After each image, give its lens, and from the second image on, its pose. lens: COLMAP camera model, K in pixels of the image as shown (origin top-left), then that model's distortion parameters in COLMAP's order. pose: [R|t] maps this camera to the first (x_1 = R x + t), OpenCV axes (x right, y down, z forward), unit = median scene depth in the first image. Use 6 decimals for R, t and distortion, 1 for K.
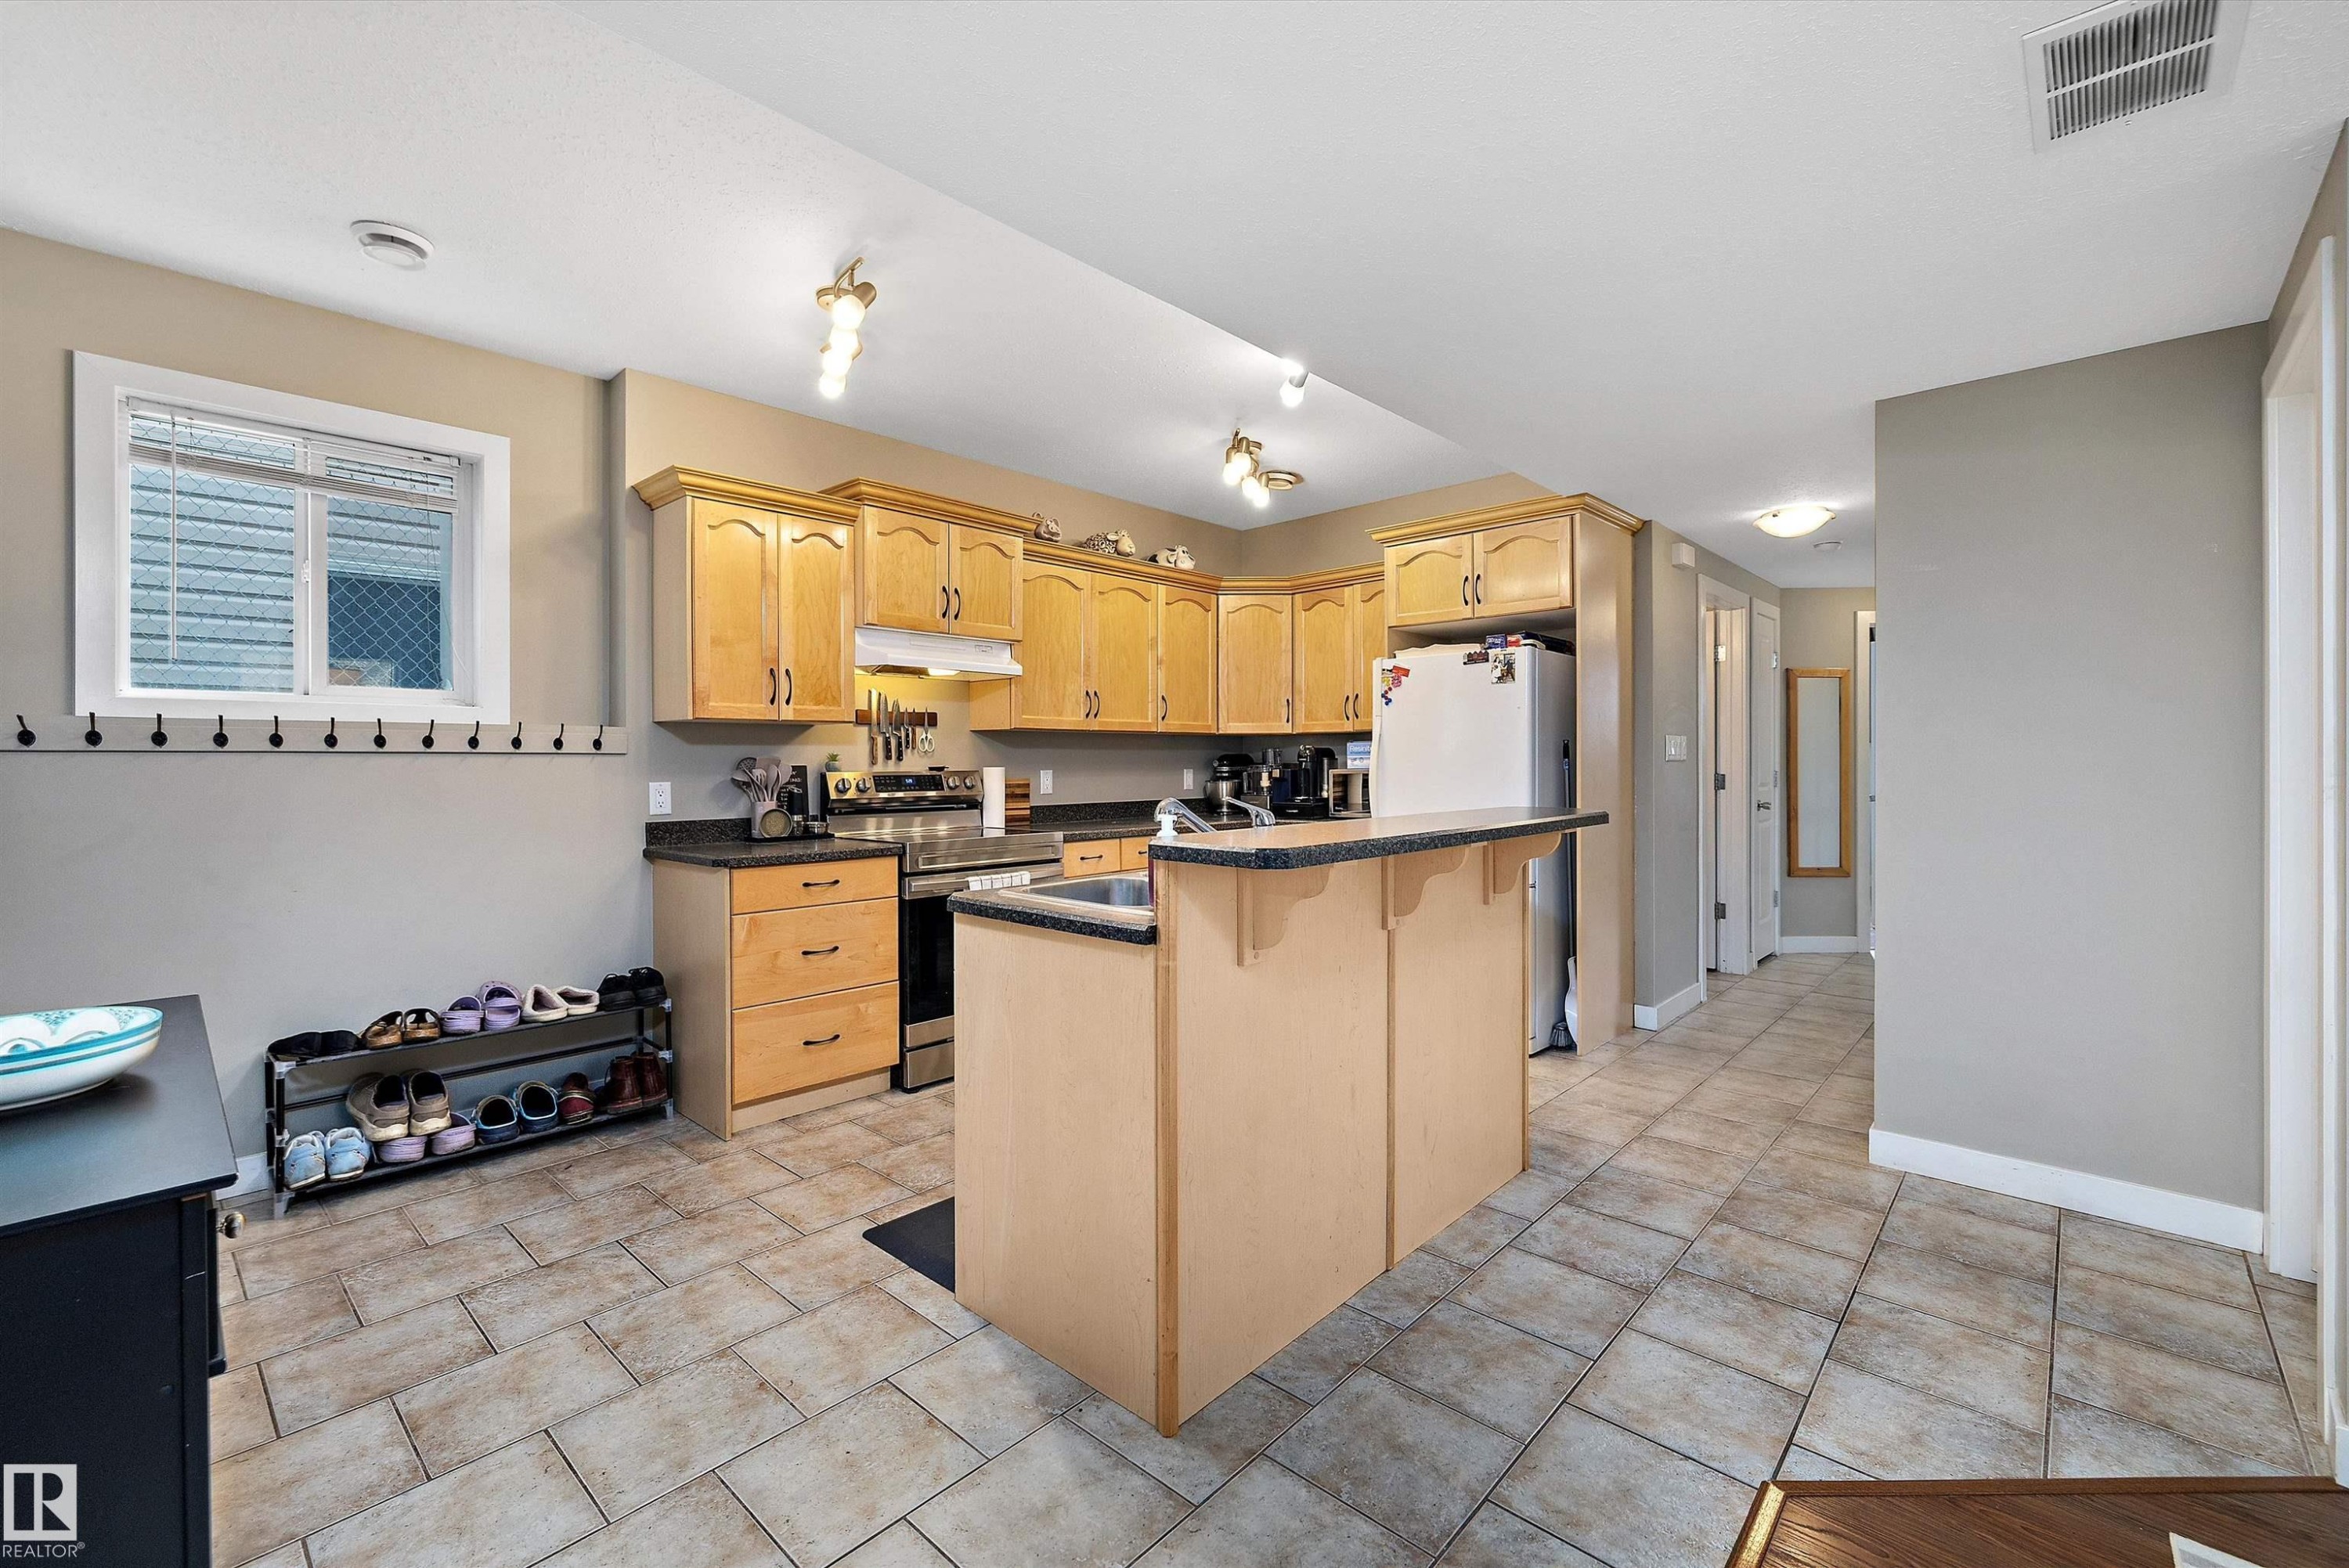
lens RADIAL K [[991.5, 0, 1169.6], [0, 991.5, 753.9], [0, 0, 1]] dist [-0.002633, -0.000323]
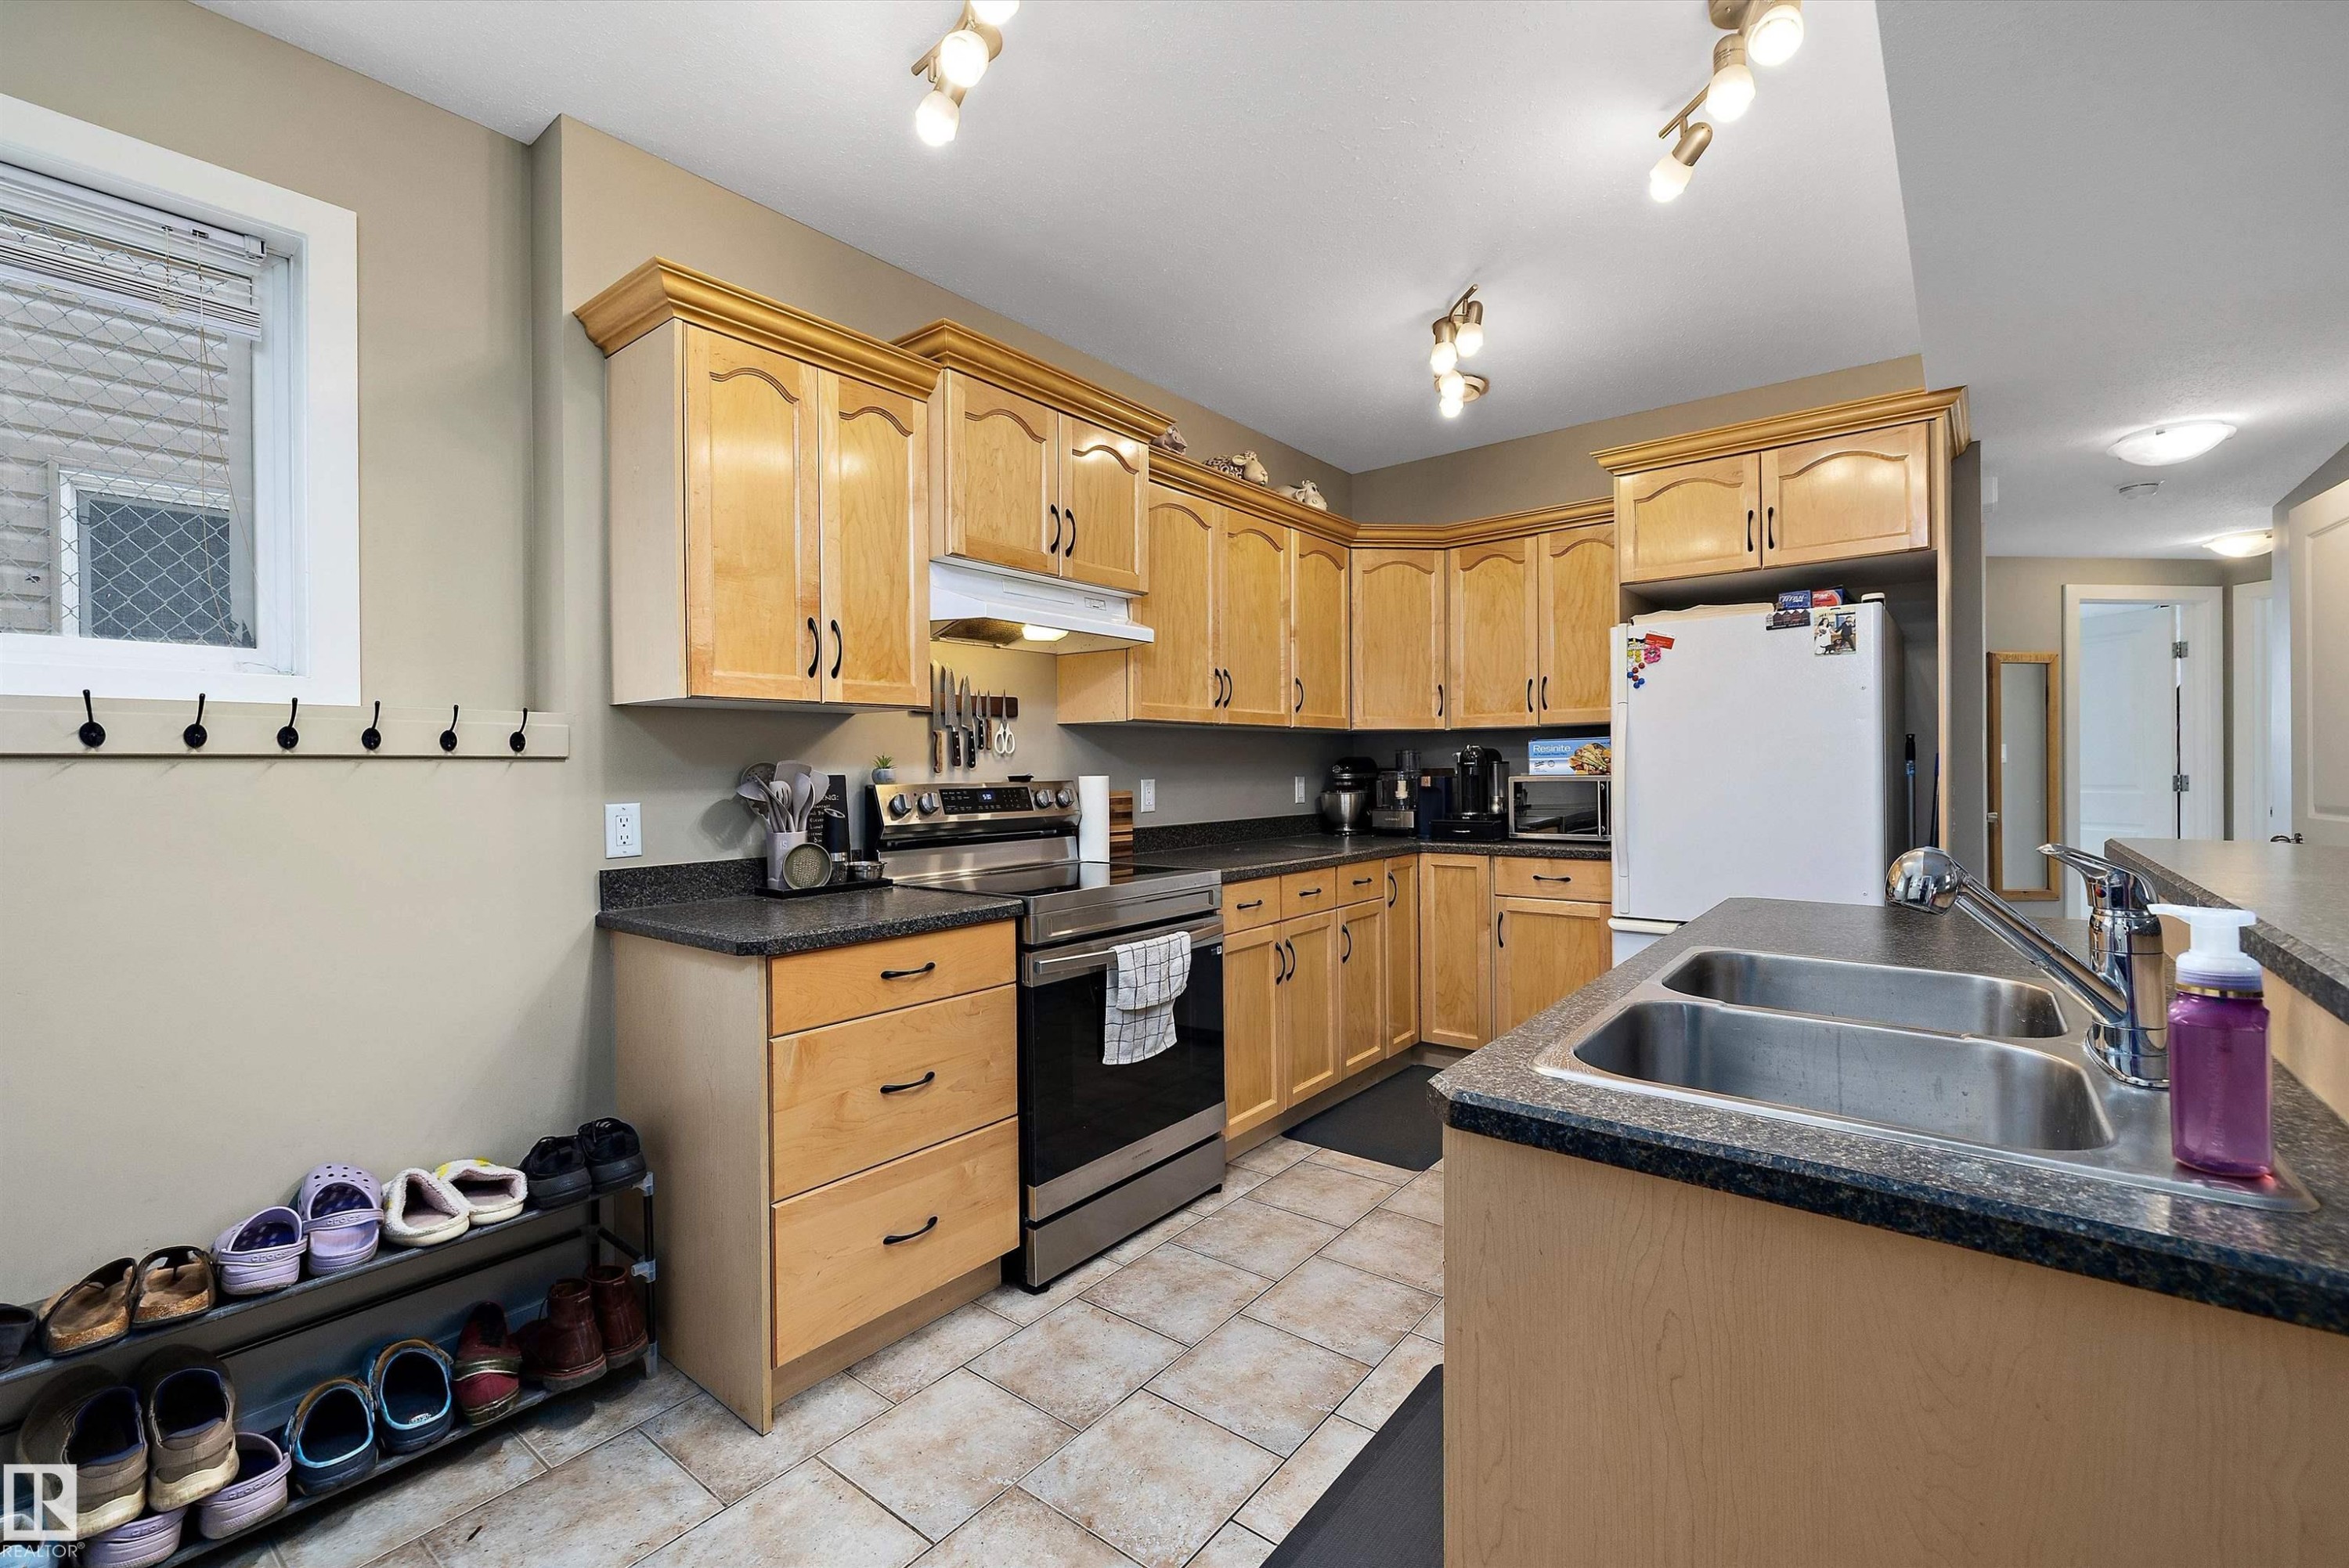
lens RADIAL K [[999.9, 0, 1163.6], [0, 999.9, 763.5], [0, 0, 1]] dist [-0.000826, -0.000991]
pose [[0.997207, -0.004207, 0.074567, -0.206330], [0.003892, 0.999983, 0.004361, 0.002039], [-0.074584, -0.004059, 0.997206, 0.327115]]
